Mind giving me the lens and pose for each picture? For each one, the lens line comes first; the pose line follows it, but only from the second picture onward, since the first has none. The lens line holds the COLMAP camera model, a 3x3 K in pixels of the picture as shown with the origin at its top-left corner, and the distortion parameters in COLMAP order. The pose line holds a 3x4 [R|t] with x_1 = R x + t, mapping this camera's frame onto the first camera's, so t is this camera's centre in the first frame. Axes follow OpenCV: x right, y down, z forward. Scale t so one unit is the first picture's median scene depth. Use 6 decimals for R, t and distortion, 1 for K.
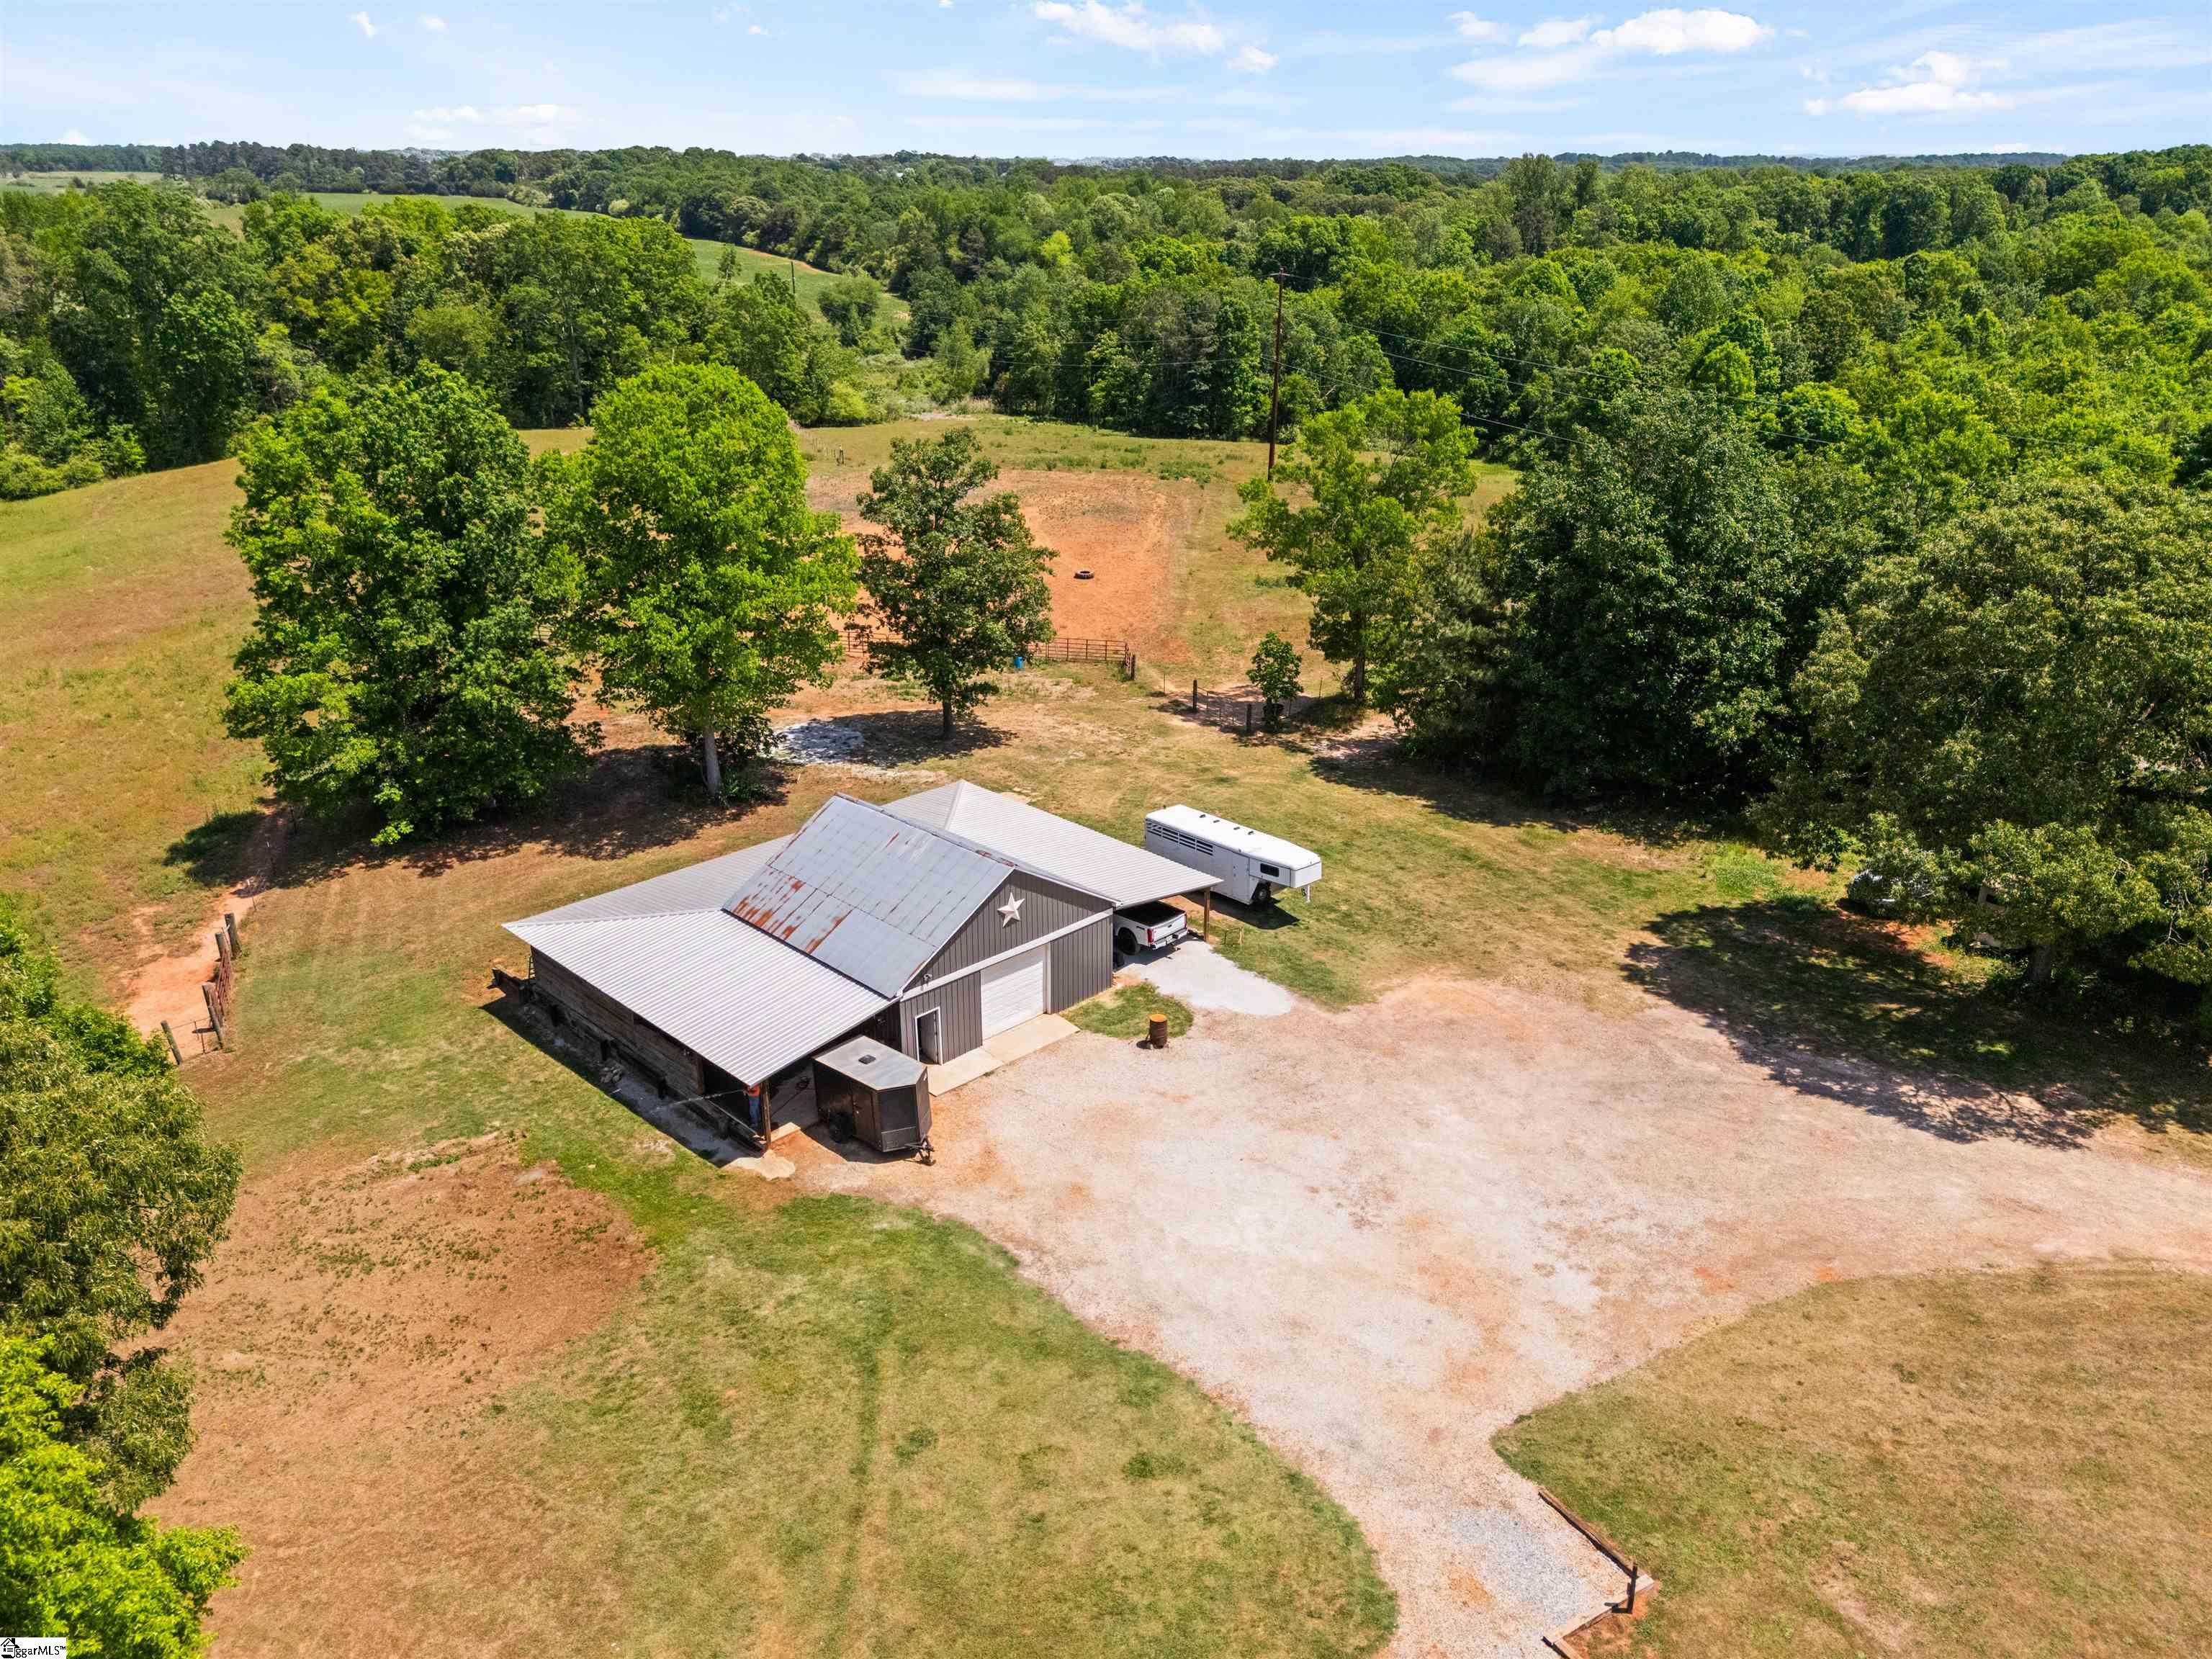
lens RADIAL K [[1649.1, 0, 1116.0], [0, 1649.1, 822.8], [0, 0, 1]] dist [0.079912, -0.073130]
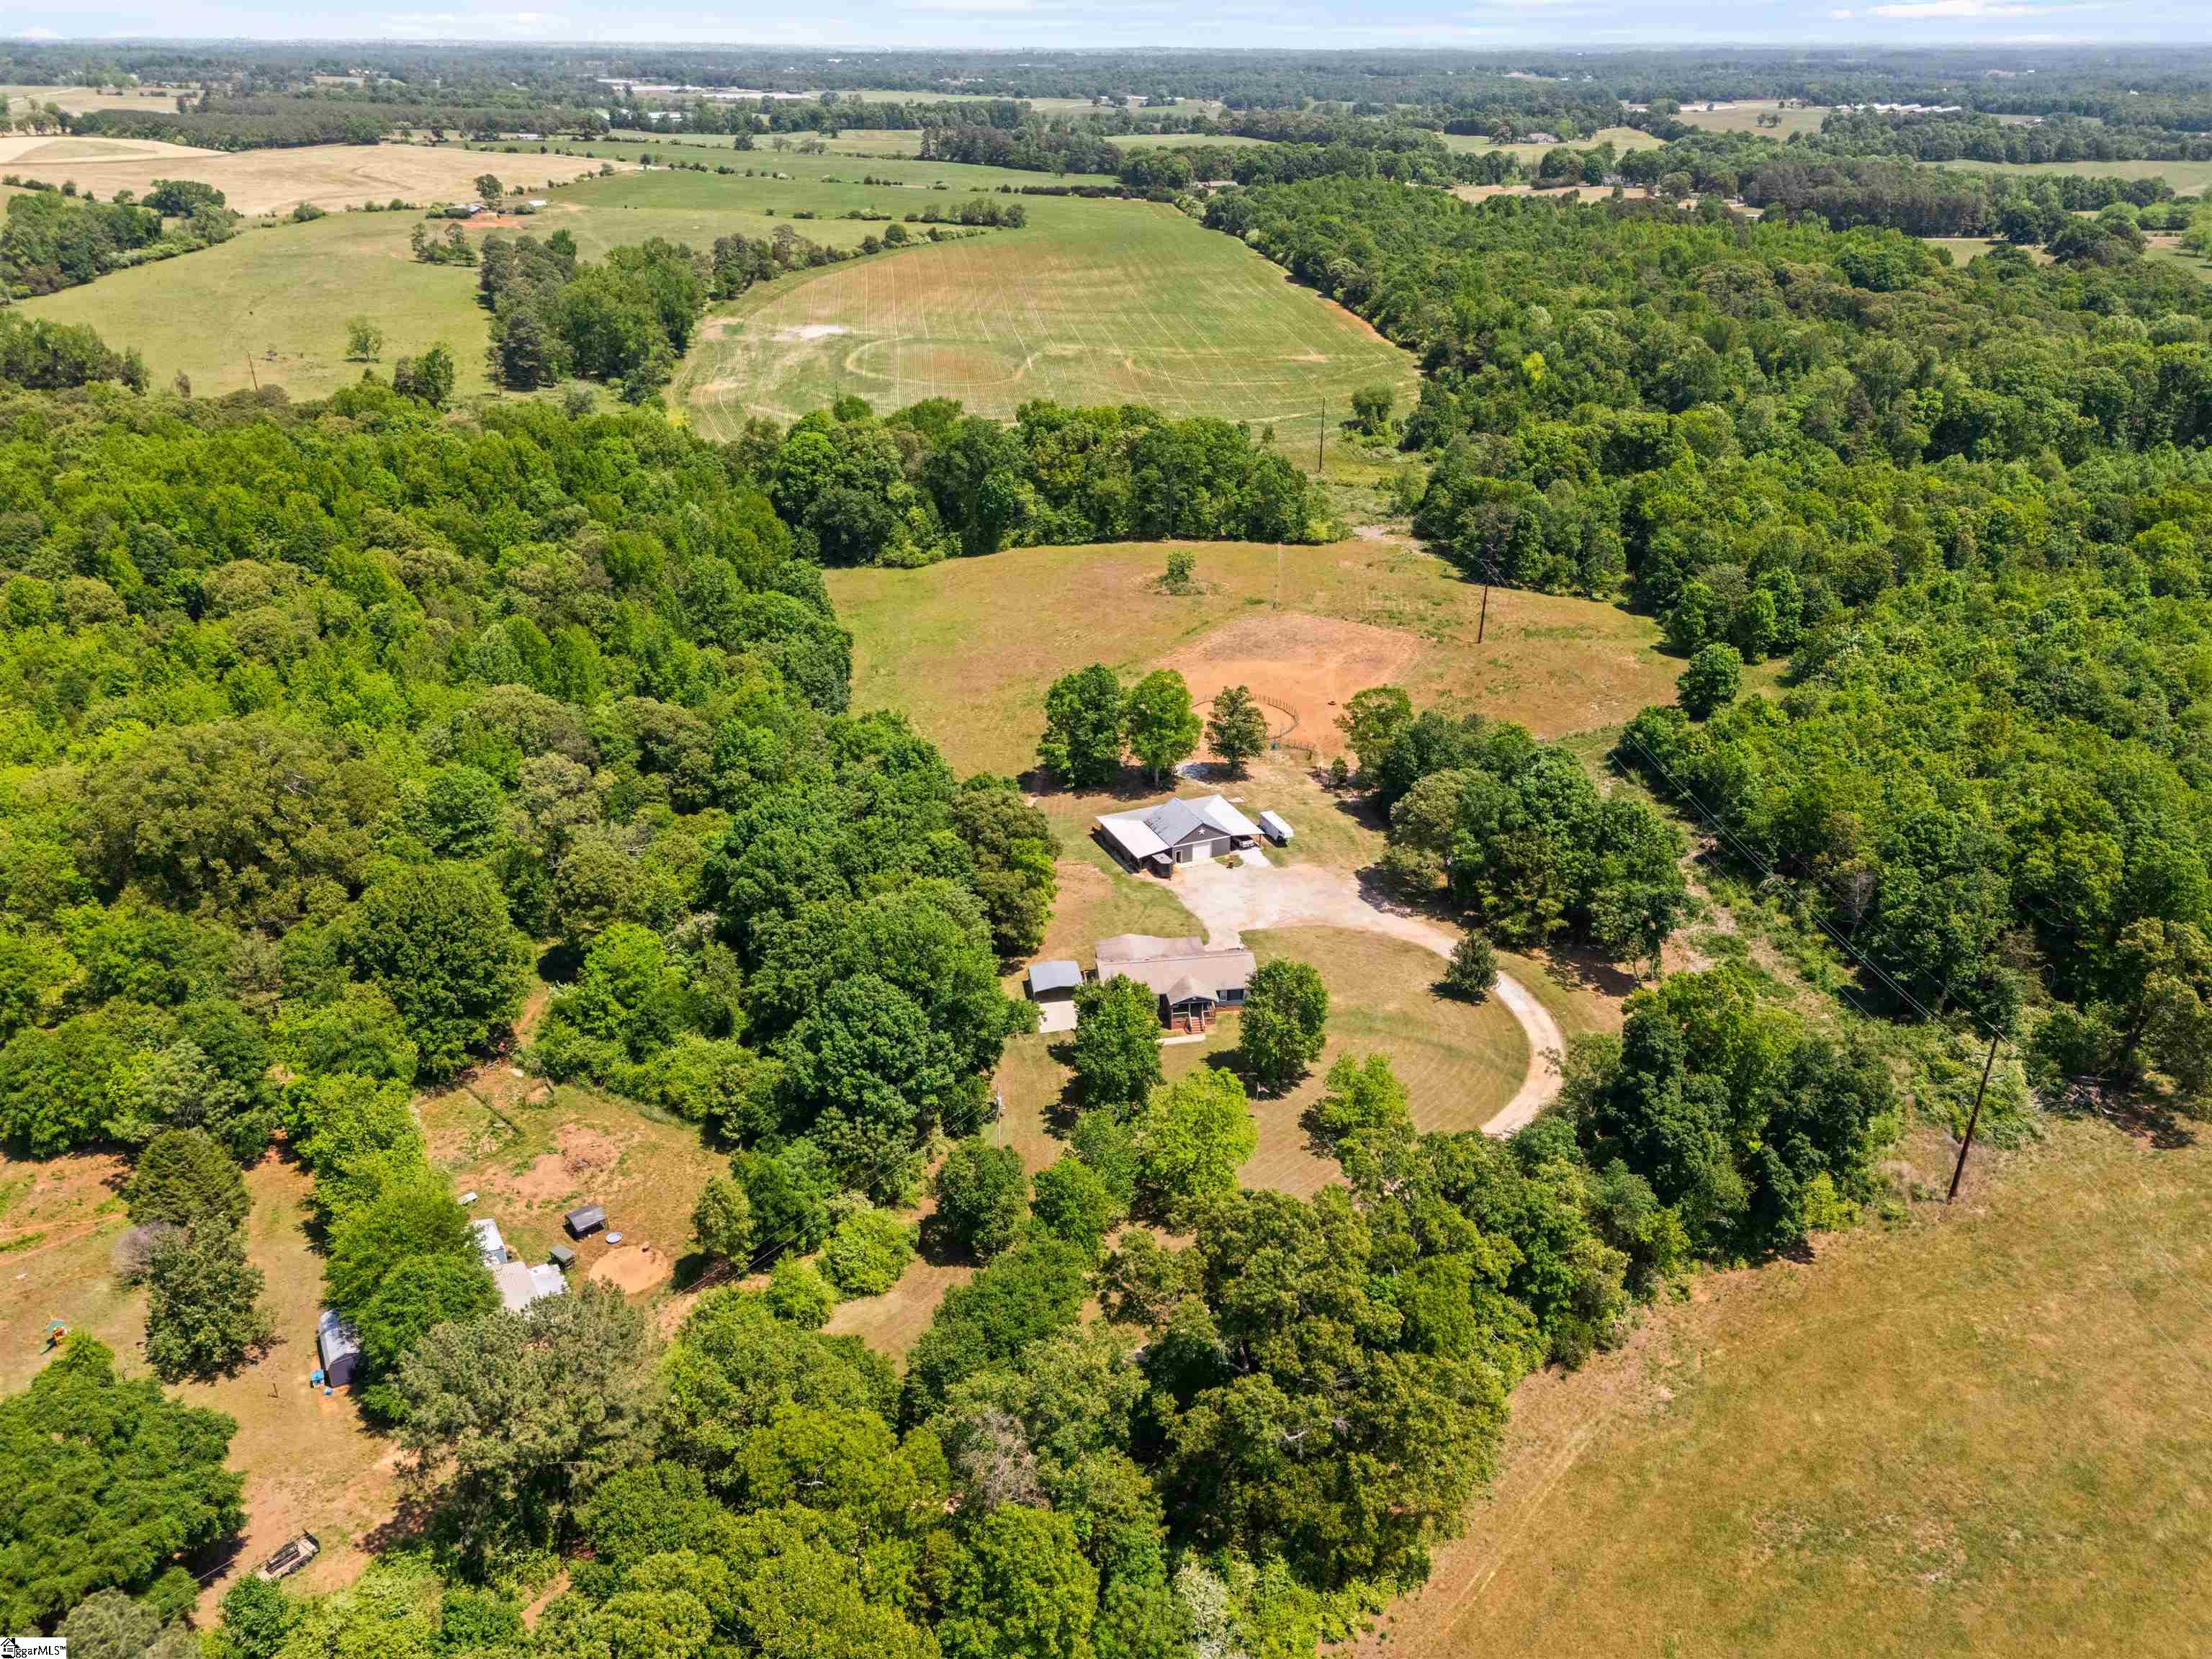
lens RADIAL K [[1649.1, 0, 1116.8], [0, 1649.1, 836.1], [0, 0, 1]] dist [0.079912, -0.073130]
pose [[0.933316, 0.157620, -0.322611, 0.894258], [-0.136379, 0.986779, 0.087571, -0.225933], [0.332148, -0.037734, 0.942472, -2.515848]]
